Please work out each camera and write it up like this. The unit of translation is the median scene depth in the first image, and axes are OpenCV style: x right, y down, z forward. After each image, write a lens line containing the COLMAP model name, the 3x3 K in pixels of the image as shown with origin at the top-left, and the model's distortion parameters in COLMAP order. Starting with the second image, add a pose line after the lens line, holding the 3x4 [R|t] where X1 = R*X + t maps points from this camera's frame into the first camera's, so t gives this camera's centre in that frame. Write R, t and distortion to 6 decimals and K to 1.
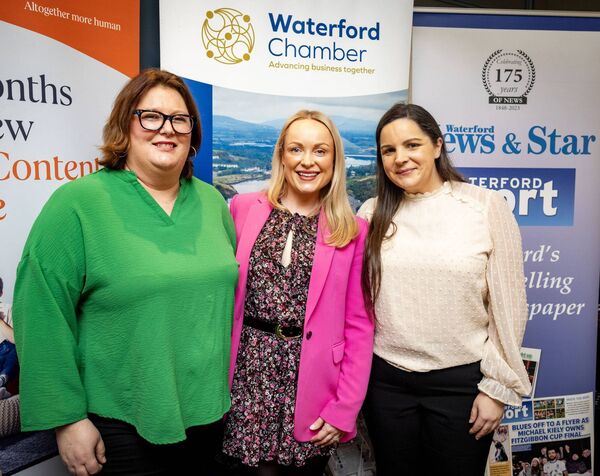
lens RADIAL K [[471.1, 0, 300.0], [0, 471.1, 238.0], [0, 0, 1]] dist [-0.072524, 0.095622]
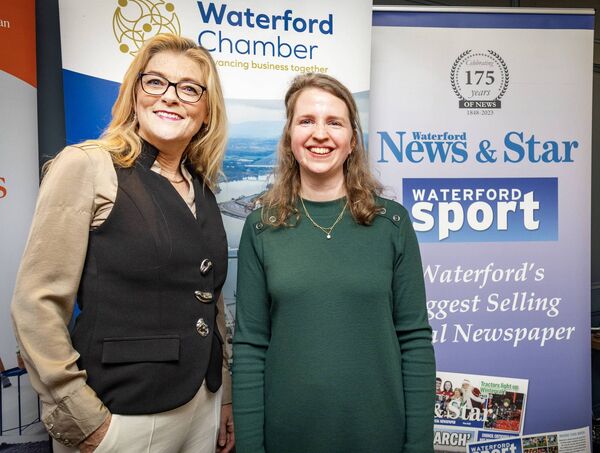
lens RADIAL K [[400.1, 0, 289.4], [0, 400.1, 214.5], [0, 0, 1]] dist [-0.018816, 0.004596]
pose [[0.999851, -0.017189, -0.001645, 0.071148], [0.017057, 0.997982, -0.061170, -0.039576], [0.002694, 0.061133, 0.998126, 0.233880]]
